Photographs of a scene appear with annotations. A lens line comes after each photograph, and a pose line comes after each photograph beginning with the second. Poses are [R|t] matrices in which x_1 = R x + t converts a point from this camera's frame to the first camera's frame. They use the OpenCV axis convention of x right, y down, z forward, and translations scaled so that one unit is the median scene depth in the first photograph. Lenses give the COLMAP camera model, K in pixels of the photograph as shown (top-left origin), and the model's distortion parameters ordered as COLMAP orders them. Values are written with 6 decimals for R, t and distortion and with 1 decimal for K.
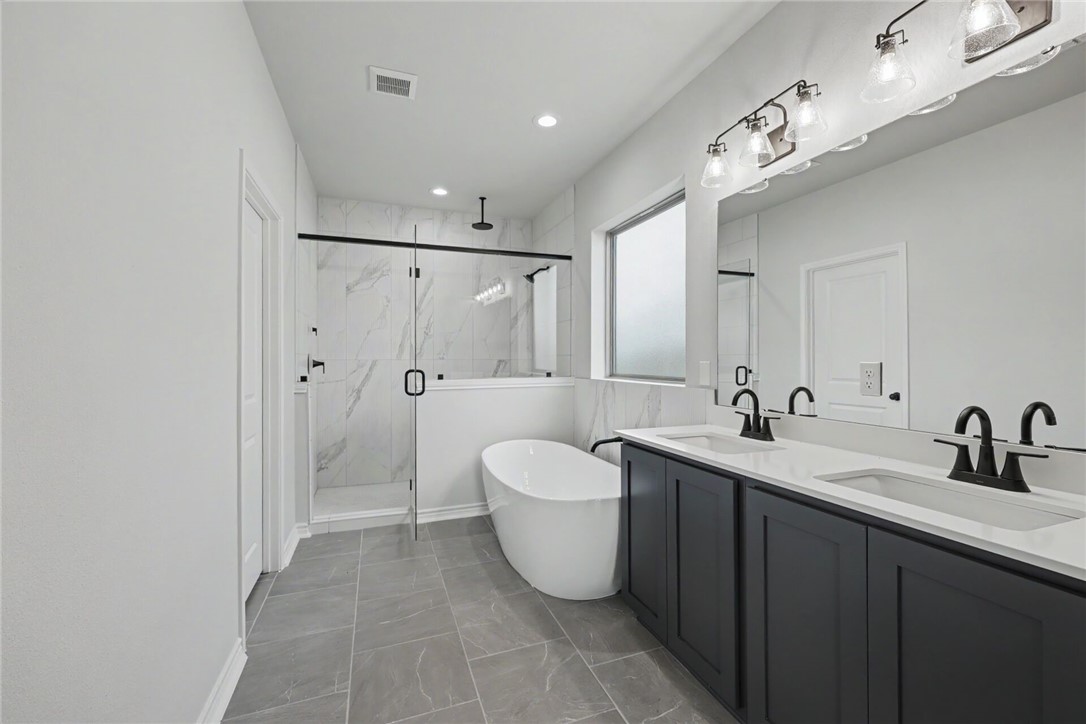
lens RADIAL K [[443.2, 0, 542.2], [0, 443.2, 359.2], [0, 0, 1]] dist [0.001142, 0.000153]
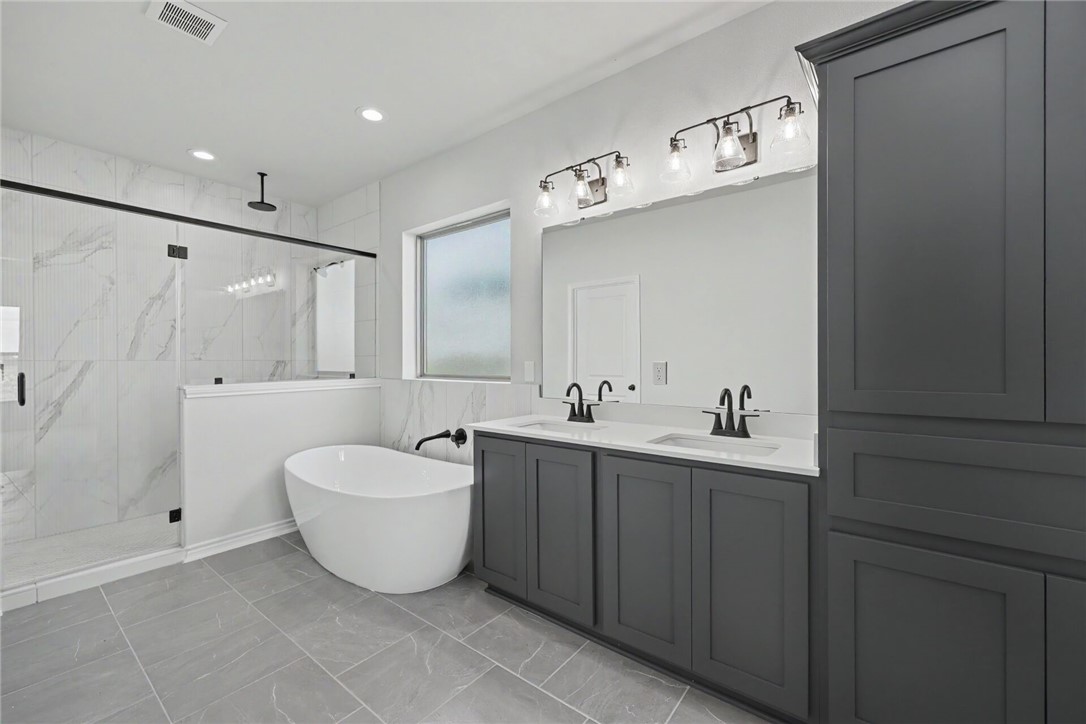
lens RADIAL K [[443.2, 0, 523.6], [0, 443.2, 363.5], [0, 0, 1]] dist [0.001142, 0.000153]
pose [[0.865333, -0.002749, 0.501190, -0.219992], [-0.000456, 0.999980, 0.006271, 0.002597], [-0.501198, -0.005654, 0.865314, -0.013845]]
